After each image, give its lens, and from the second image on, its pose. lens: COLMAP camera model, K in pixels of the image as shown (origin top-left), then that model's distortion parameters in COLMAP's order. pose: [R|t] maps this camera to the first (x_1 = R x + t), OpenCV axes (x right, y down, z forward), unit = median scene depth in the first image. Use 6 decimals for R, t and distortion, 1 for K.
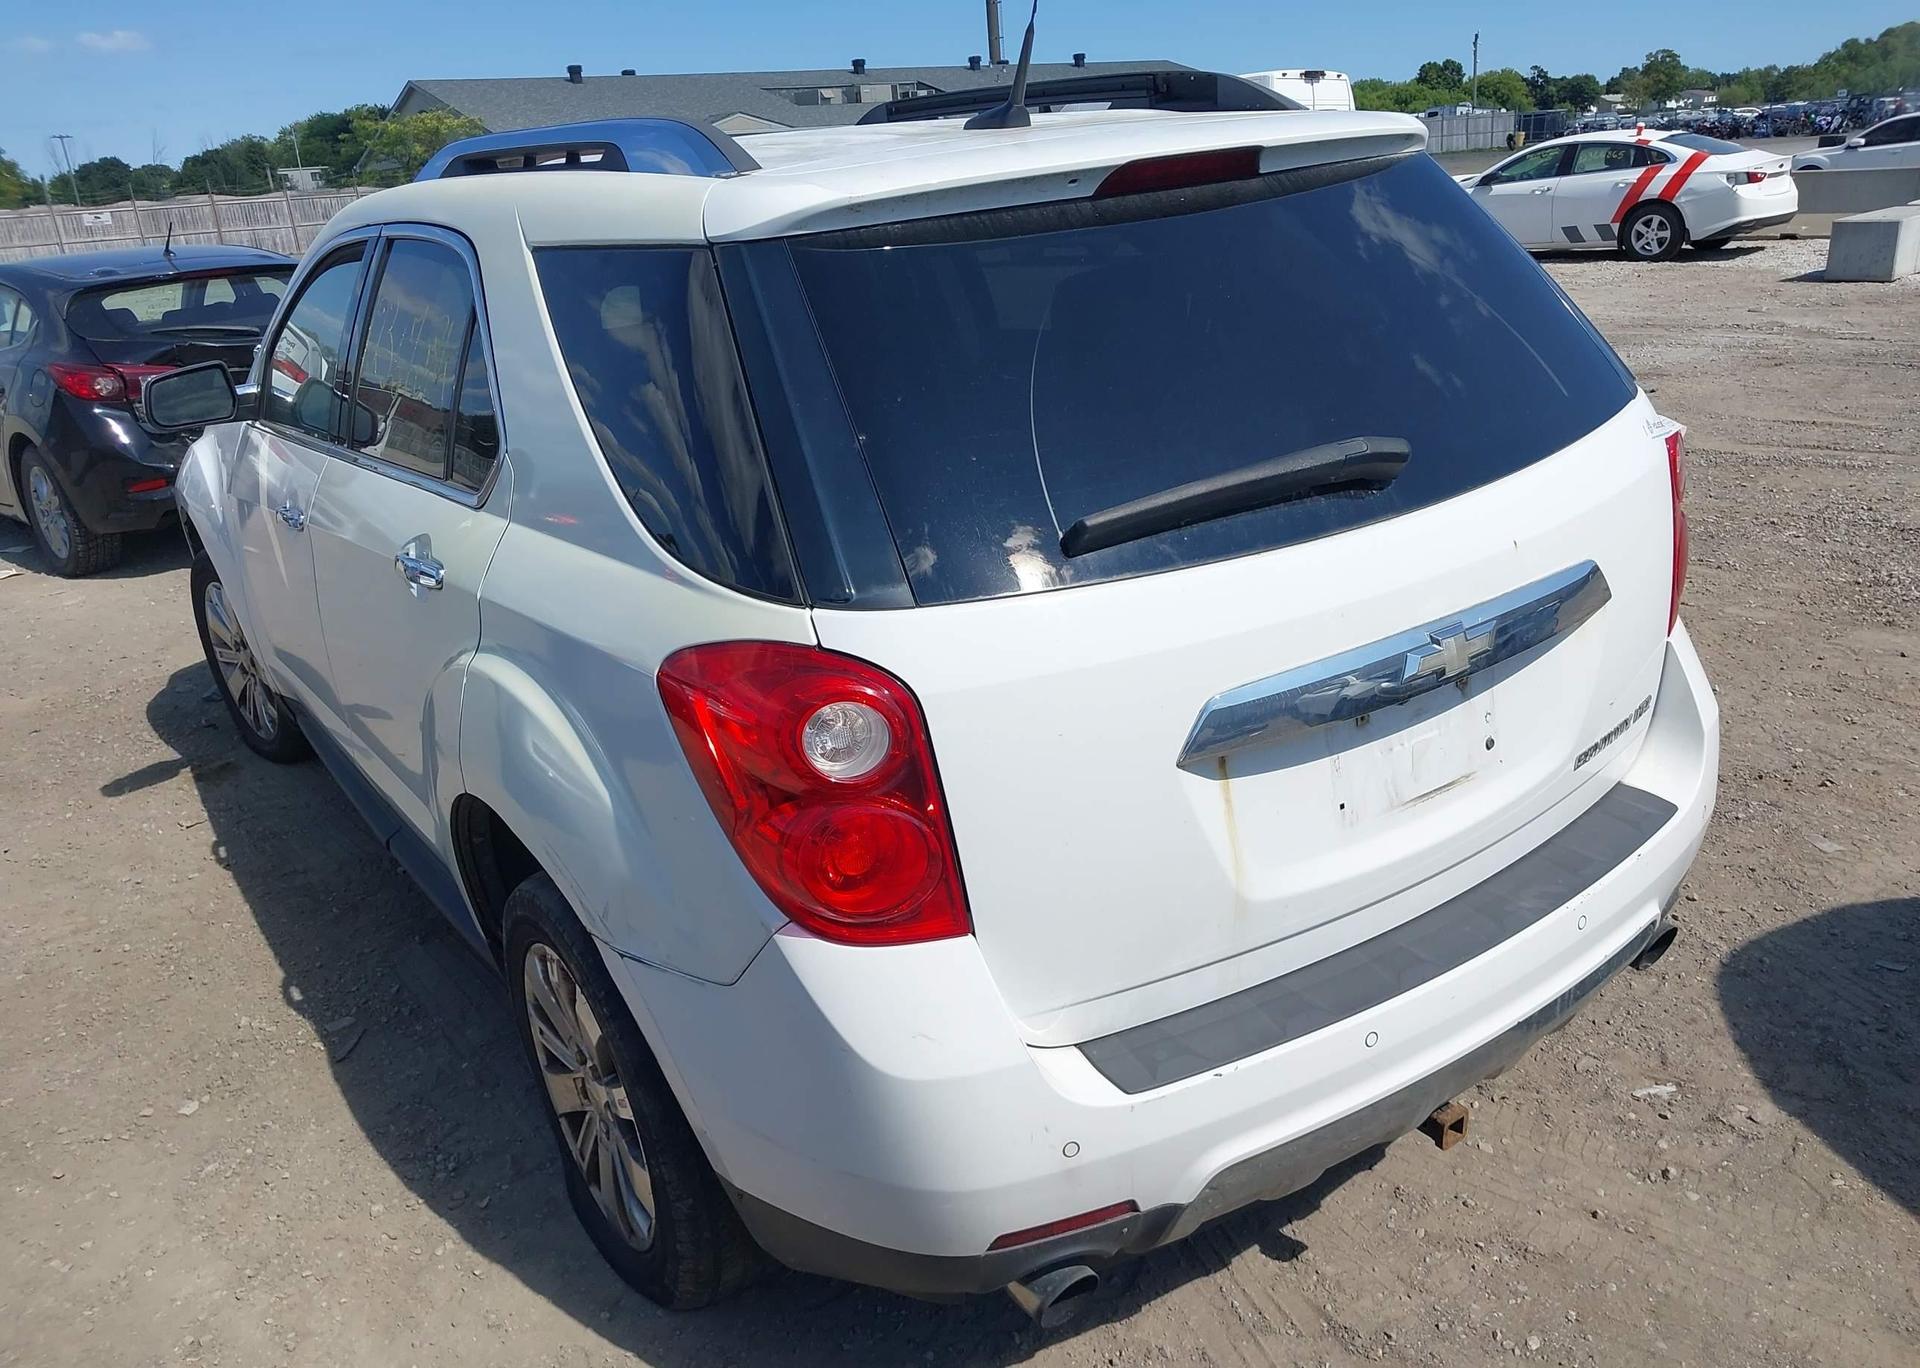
lens RADIAL K [[1600.2, 0, 960.0], [0, 1600.2, 684.0], [0, 0, 1]] dist [0.021694, -0.009354]
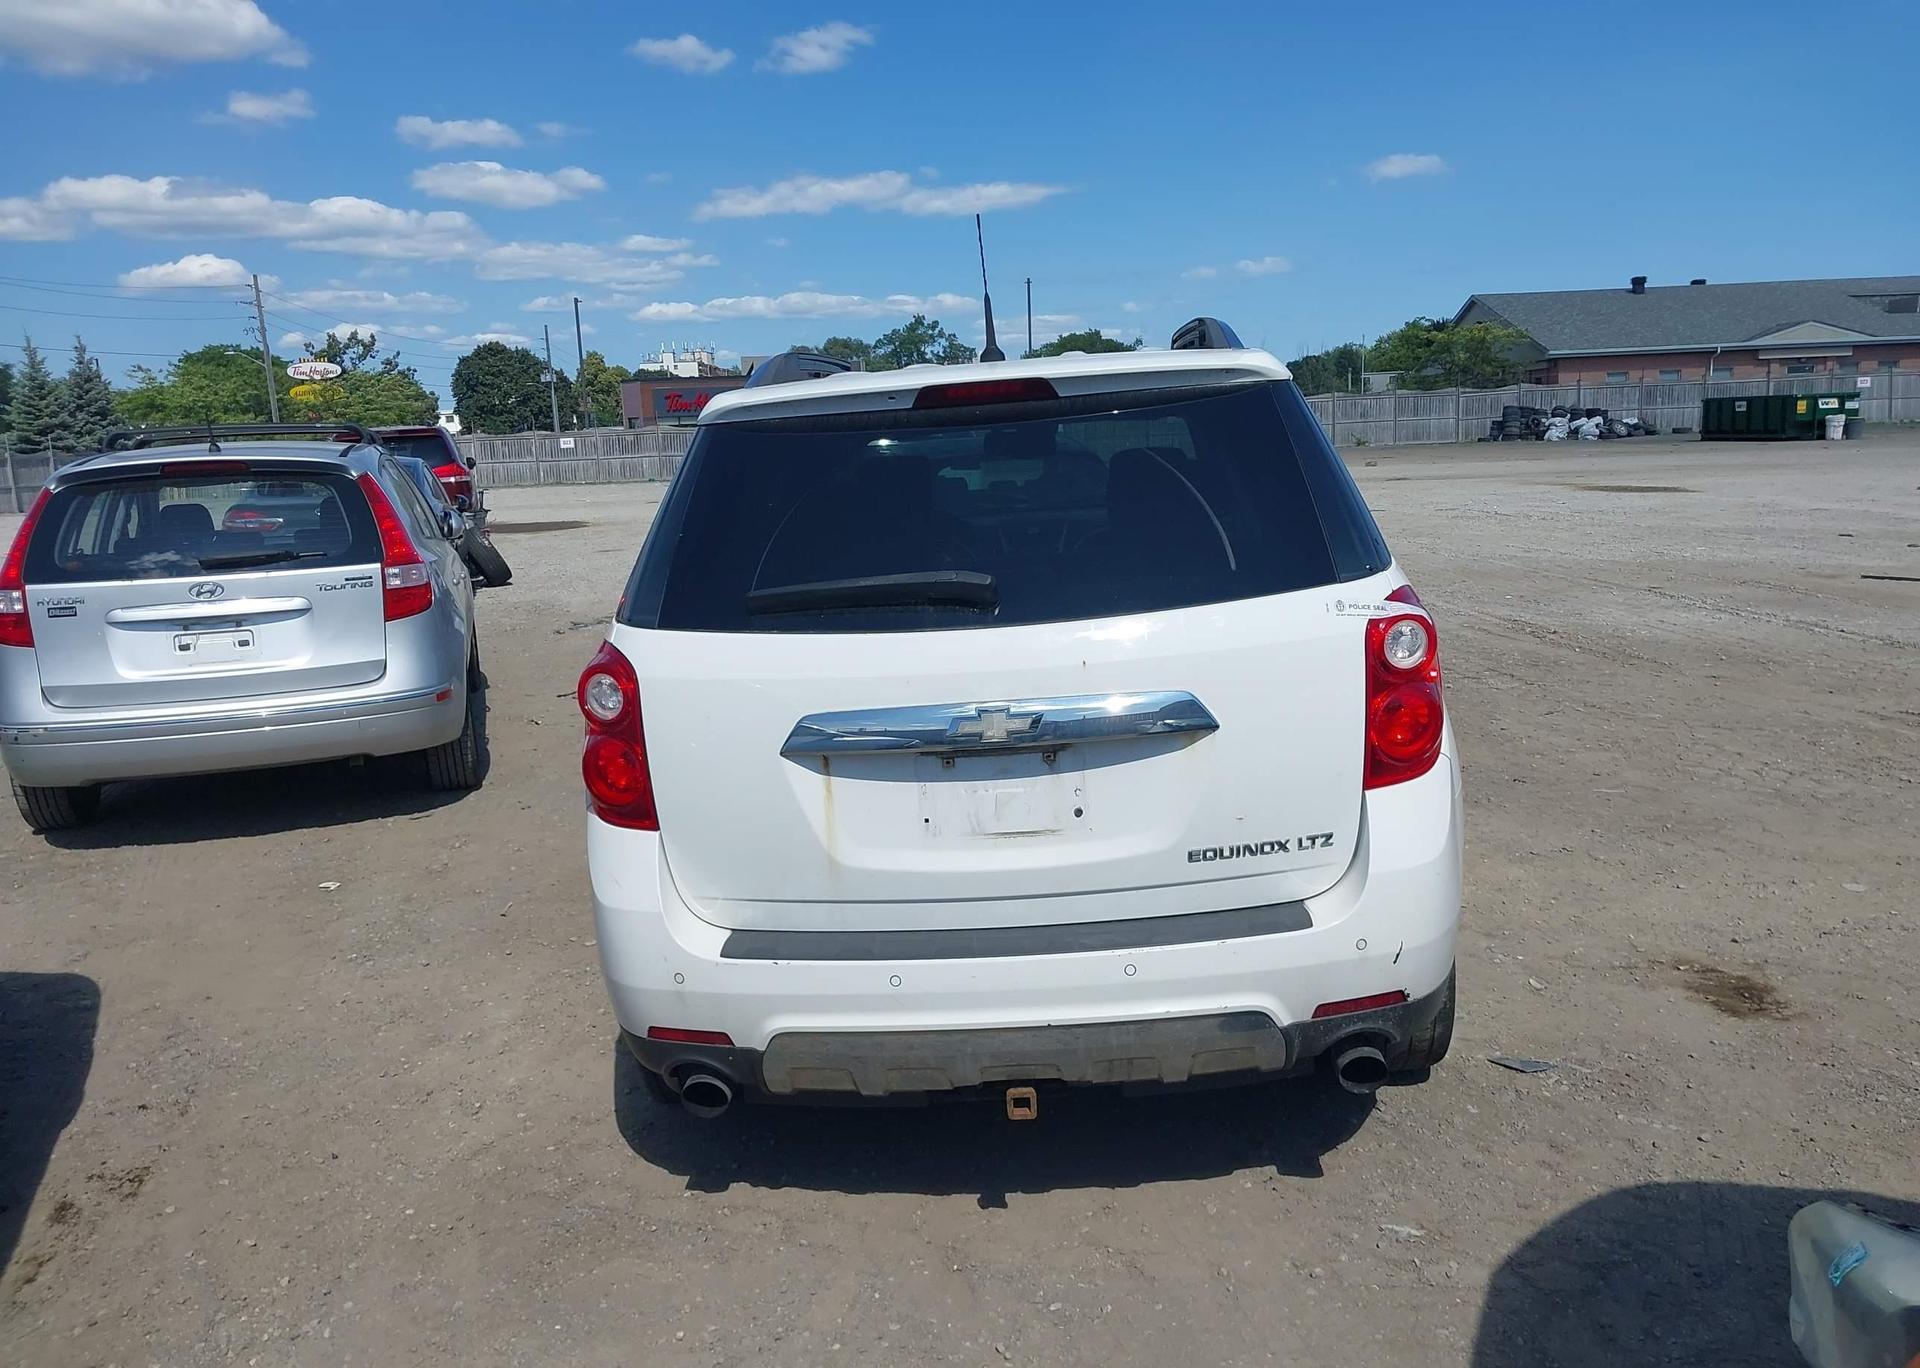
lens RADIAL K [[1665.6, 0, 964.1], [0, 1665.6, 632.8], [0, 0, 1]] dist [0.067446, -0.009524]
pose [[0.769196, 0.118876, -0.627858, 1.030462], [-0.215140, 0.973360, -0.079278, 0.020563], [0.601708, 0.196058, 0.774280, -0.151566]]
